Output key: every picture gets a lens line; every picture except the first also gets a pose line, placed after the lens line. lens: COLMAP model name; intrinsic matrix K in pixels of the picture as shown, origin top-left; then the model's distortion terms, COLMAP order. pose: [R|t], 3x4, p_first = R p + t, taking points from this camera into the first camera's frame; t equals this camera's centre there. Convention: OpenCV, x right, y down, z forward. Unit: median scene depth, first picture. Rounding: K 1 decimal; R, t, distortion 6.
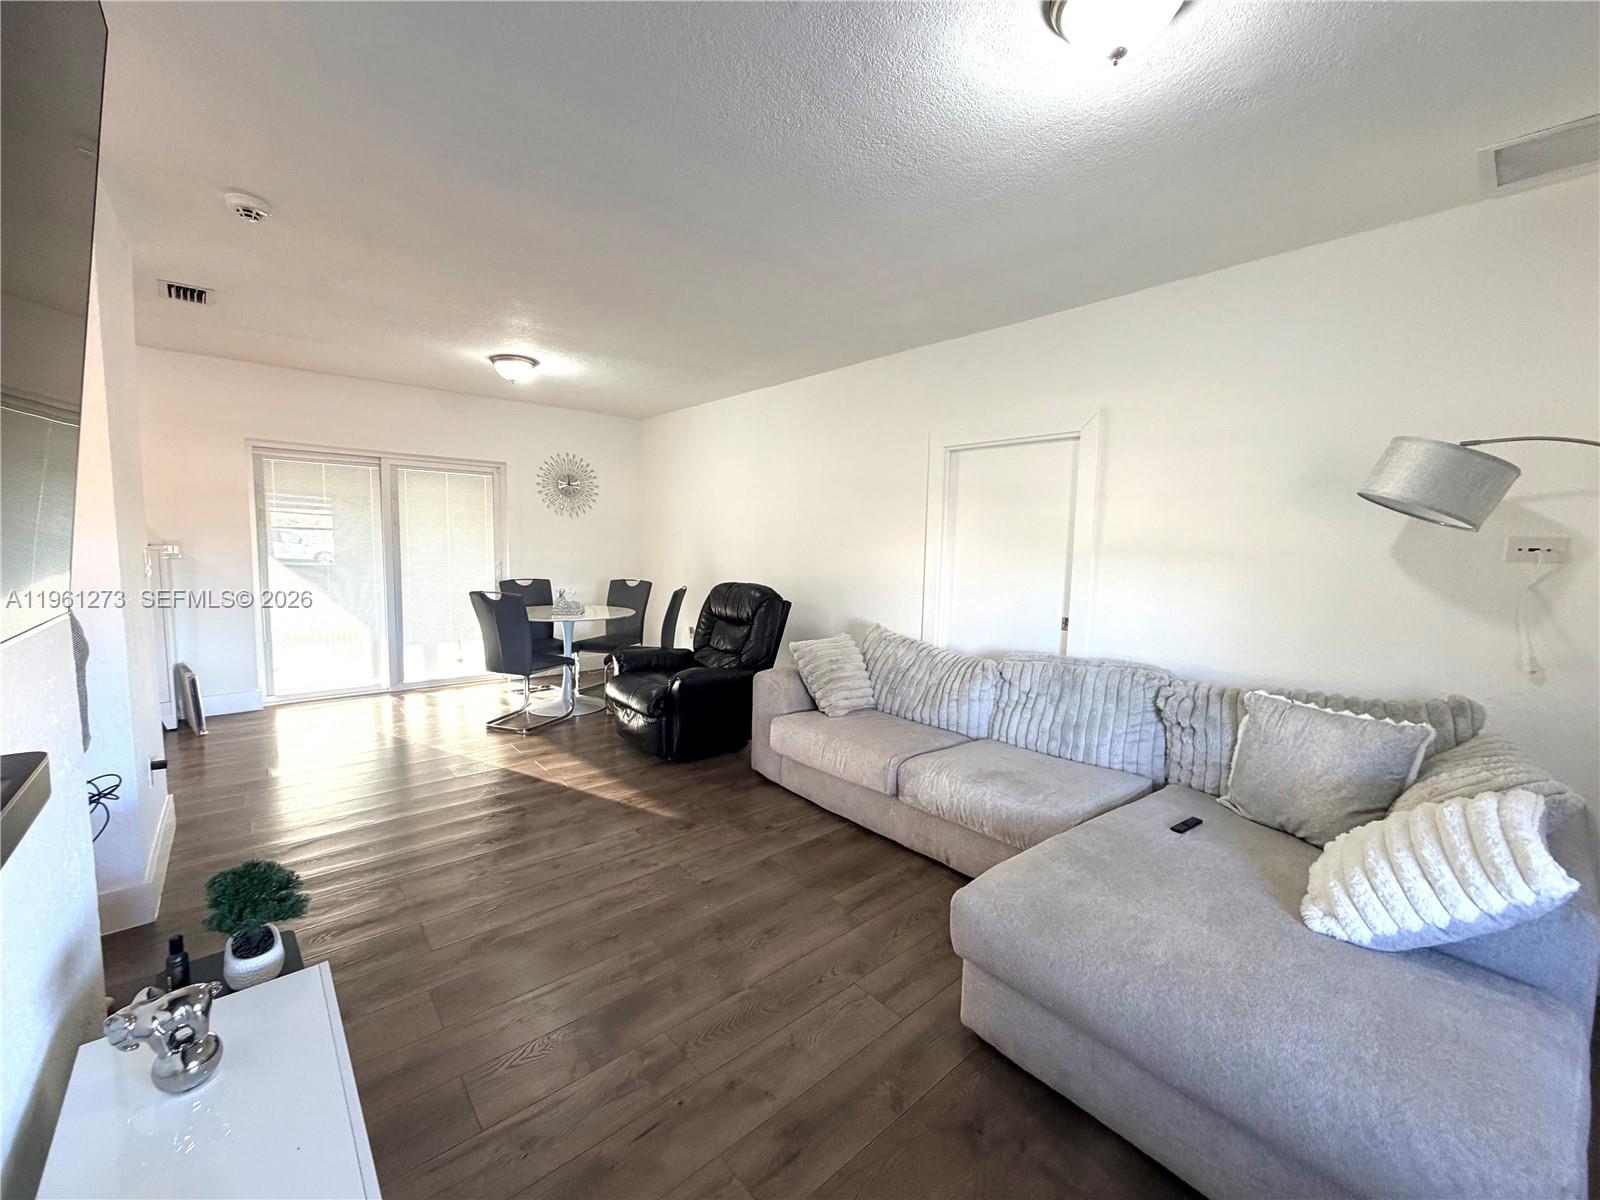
lens RADIAL K [[636.1, 0, 801.3], [0, 636.1, 603.4], [0, 0, 1]] dist [-0.001822, 0.000614]
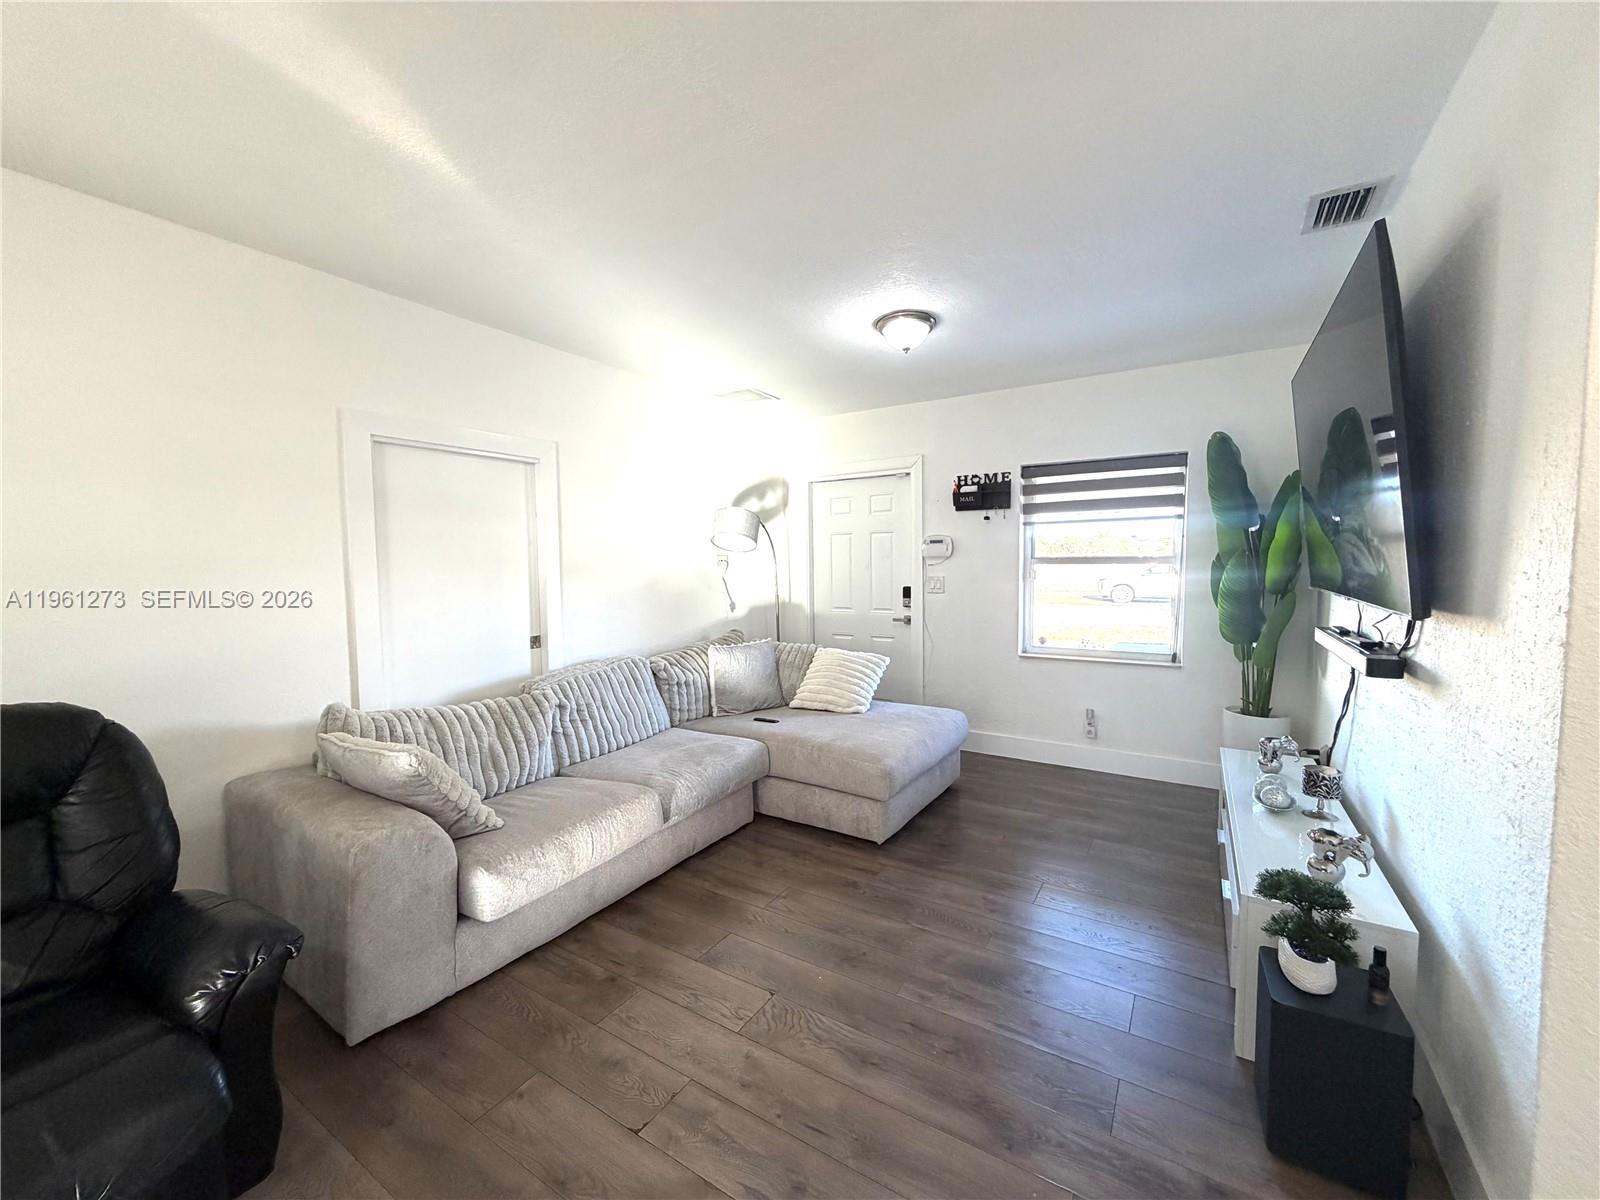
lens RADIAL K [[636.1, 0, 802.5], [0, 636.1, 597.7], [0, 0, 1]] dist [-0.001822, 0.000614]
pose [[-0.278625, -0.072758, 0.957640, -0.766436], [0.111021, 0.988001, 0.107366, -0.112623], [-0.953961, 0.136234, -0.267204, 0.960245]]
